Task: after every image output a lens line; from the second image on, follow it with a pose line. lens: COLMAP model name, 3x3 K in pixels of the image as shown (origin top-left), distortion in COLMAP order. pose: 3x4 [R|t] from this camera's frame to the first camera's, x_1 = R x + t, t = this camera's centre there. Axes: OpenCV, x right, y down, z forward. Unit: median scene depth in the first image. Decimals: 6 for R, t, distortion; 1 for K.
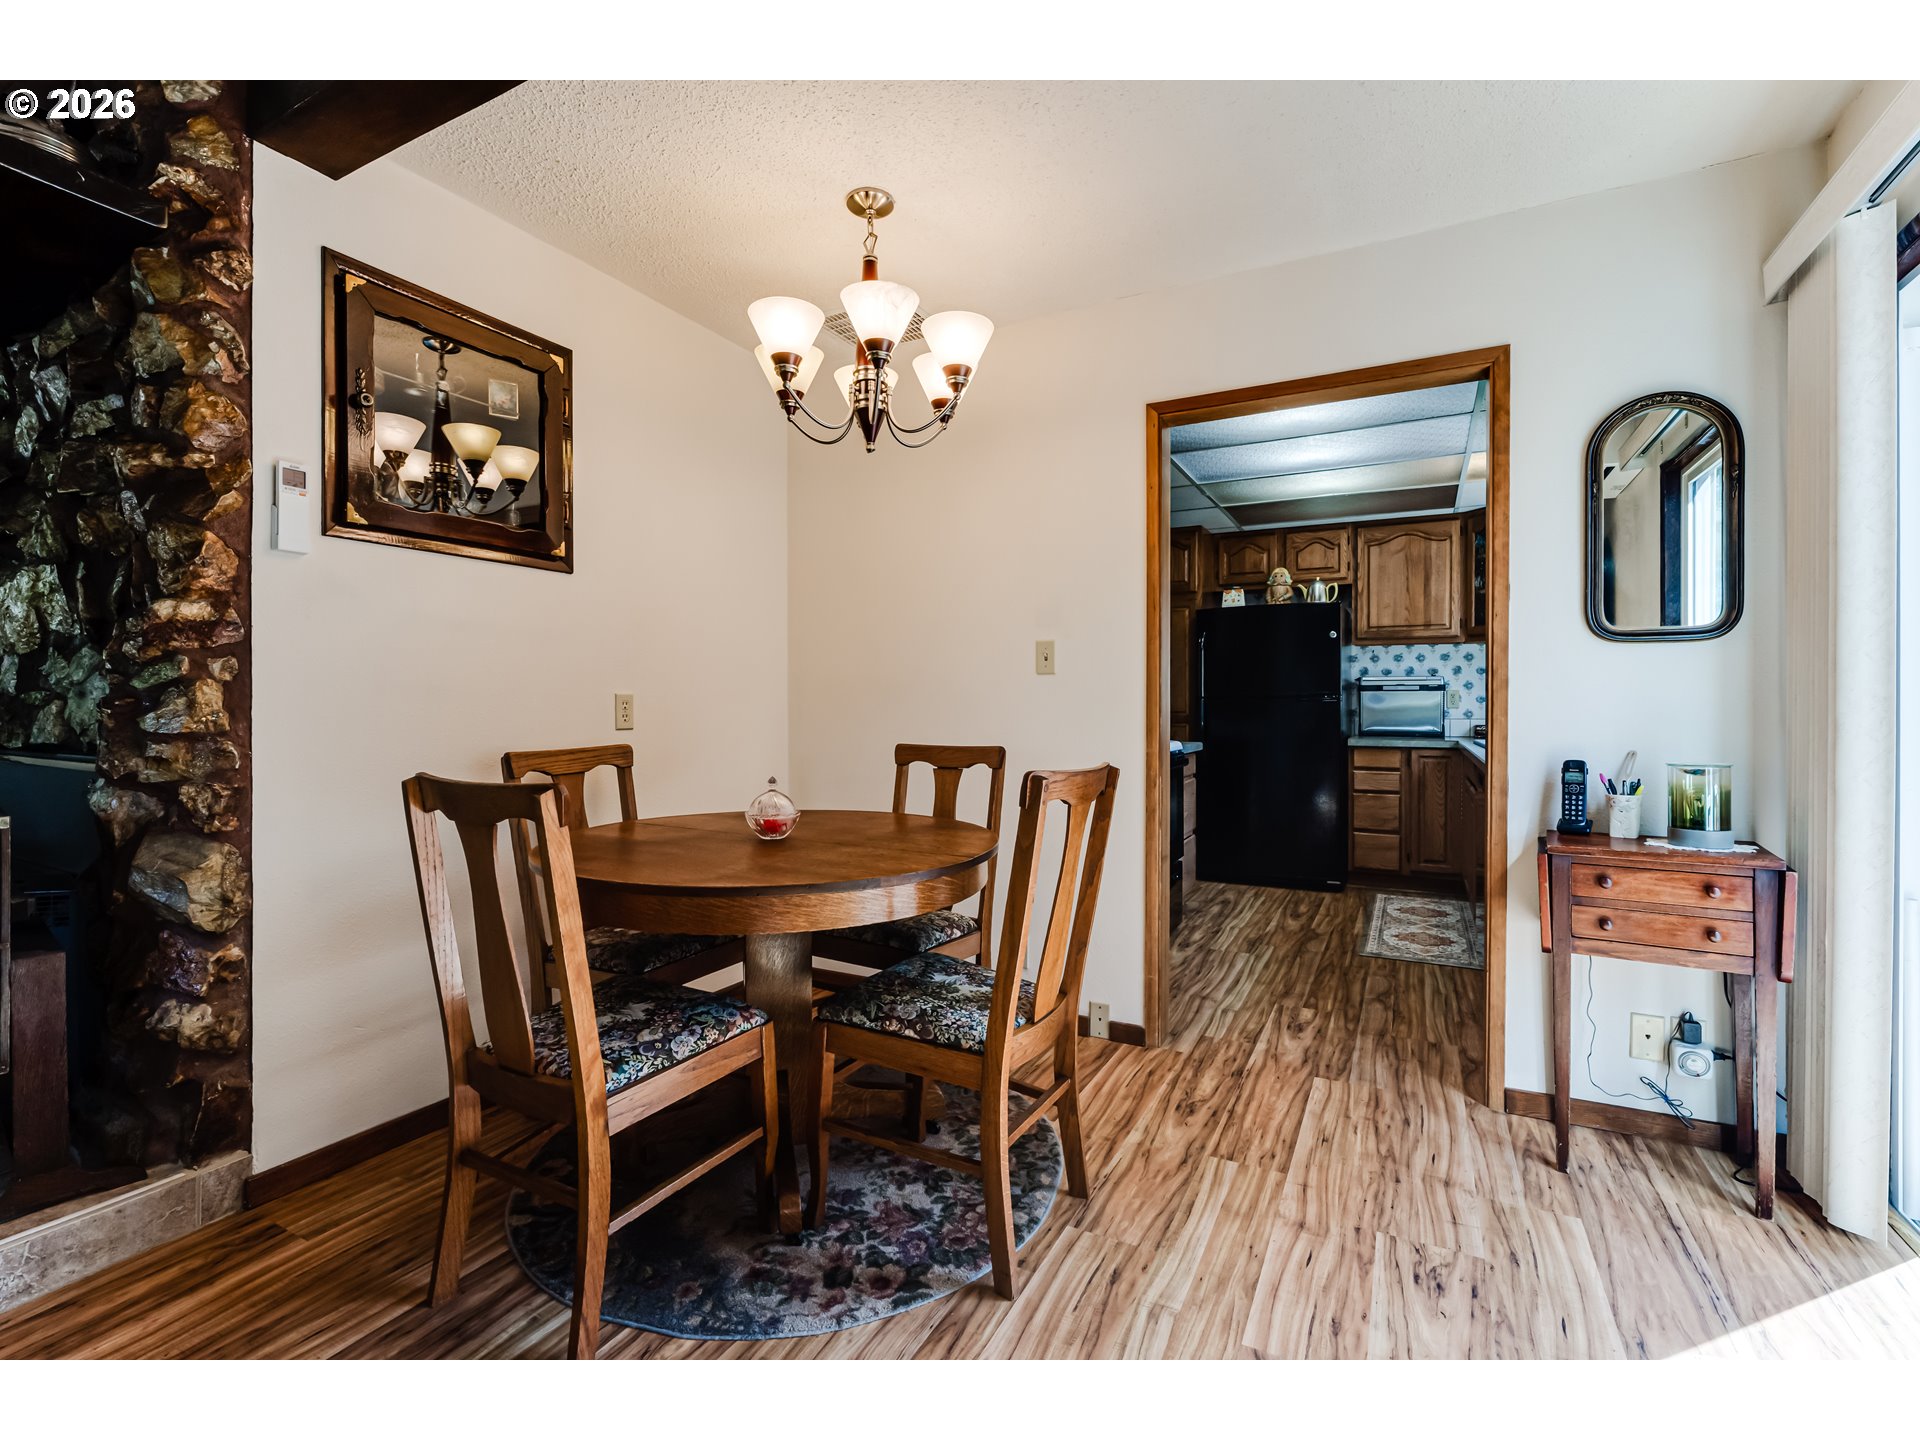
lens RADIAL K [[887.2, 0, 963.3], [0, 887.2, 714.4], [0, 0, 1]] dist [-0.000040, 0.000158]
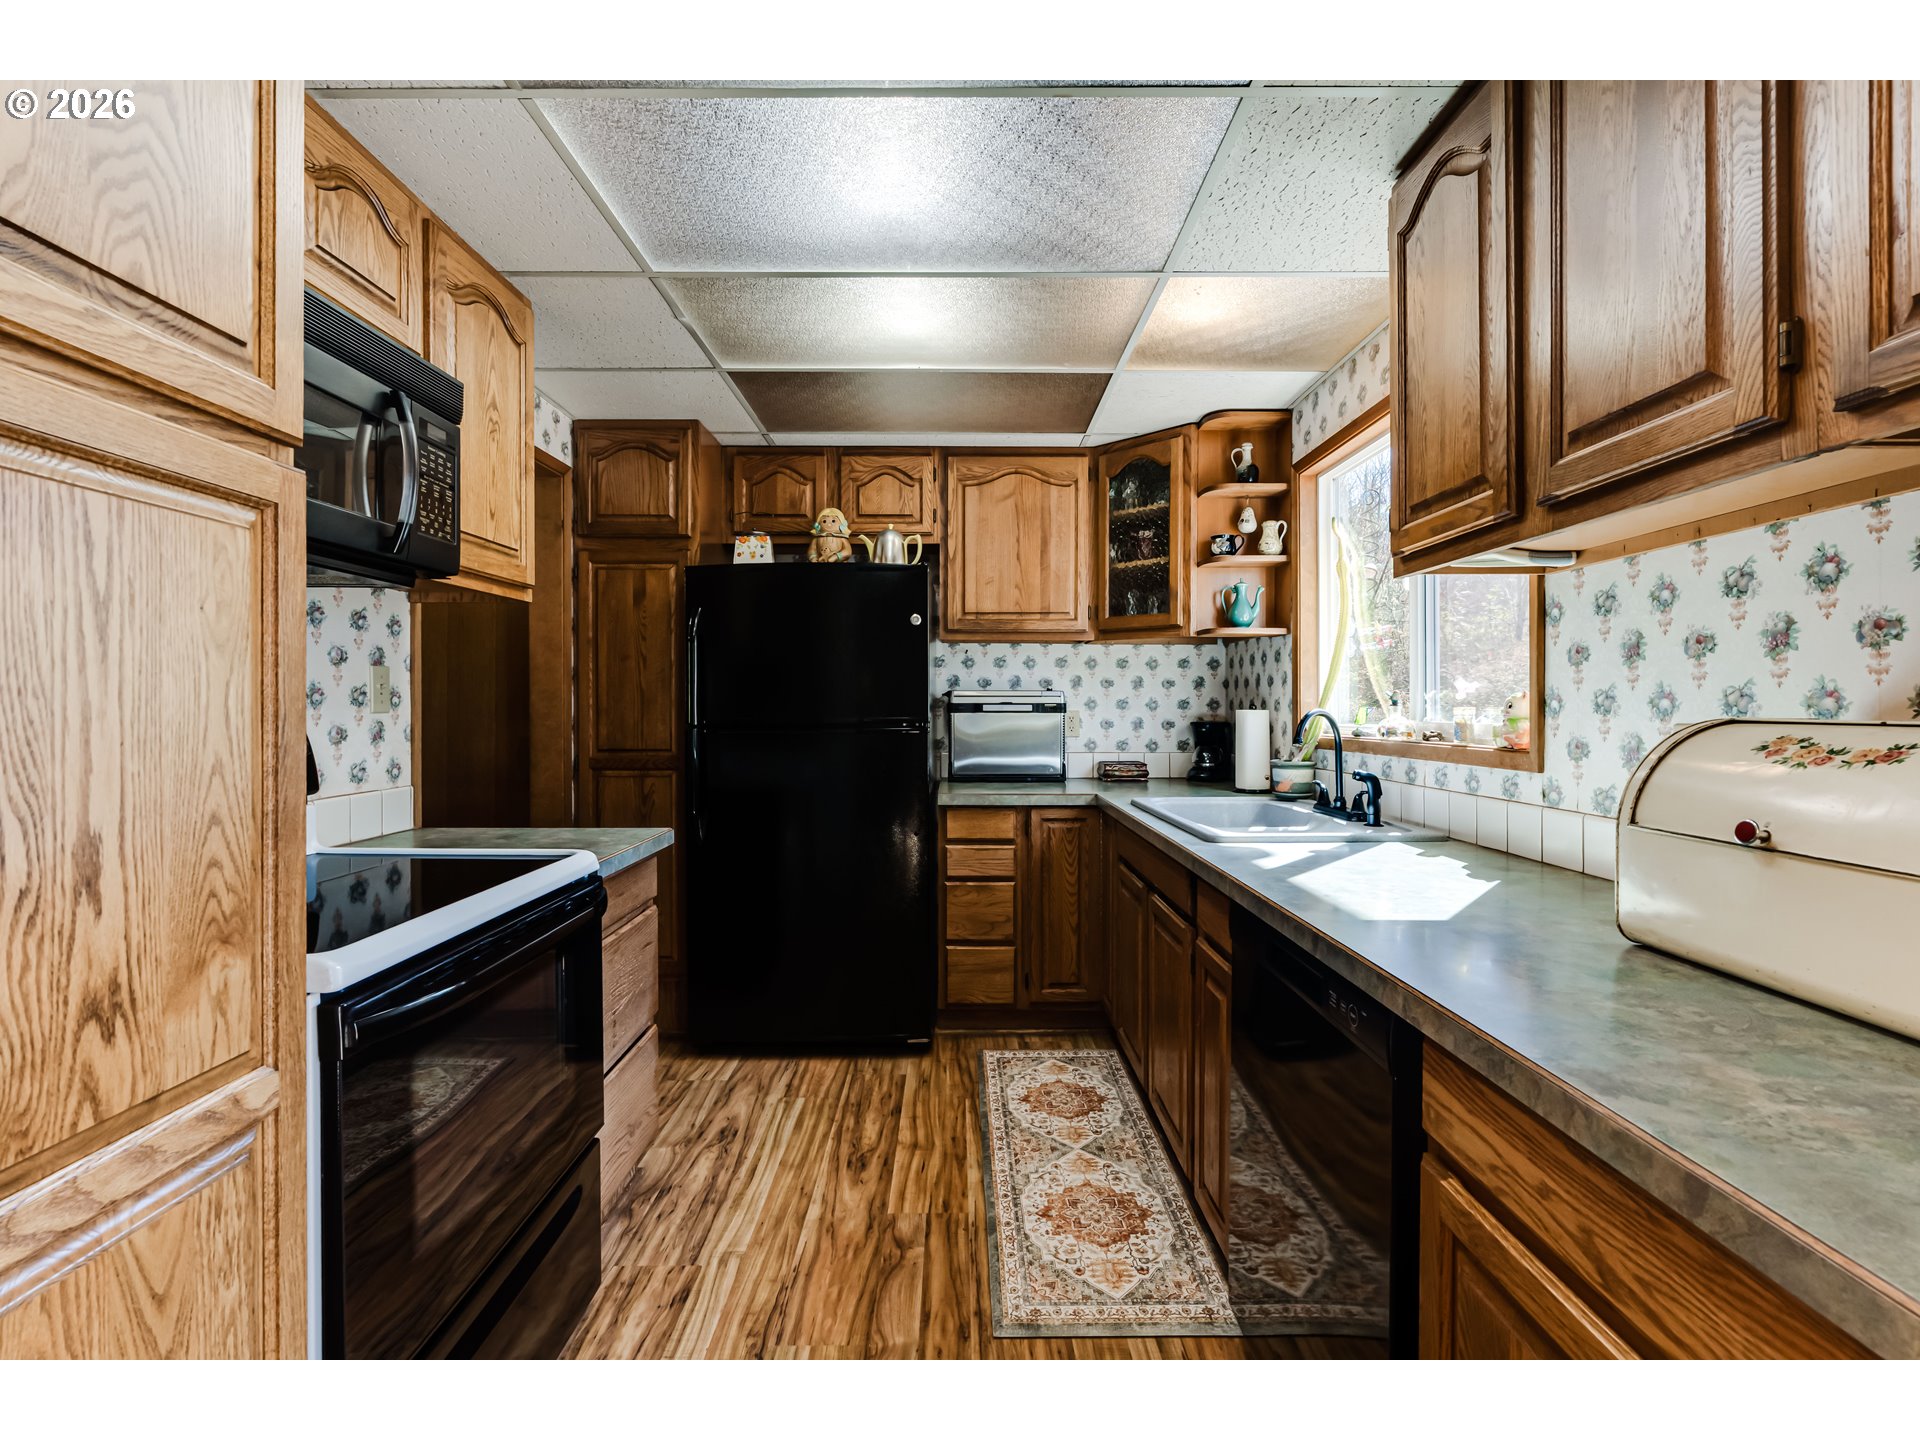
lens RADIAL K [[887.2, 0, 963.3], [0, 887.2, 714.4], [0, 0, 1]] dist [-0.000040, 0.000158]
pose [[0.887508, -0.002196, 0.460787, 0.161908], [0.002227, 0.999997, 0.000478, -0.025522], [-0.460787, 0.000602, 0.887511, 0.433036]]
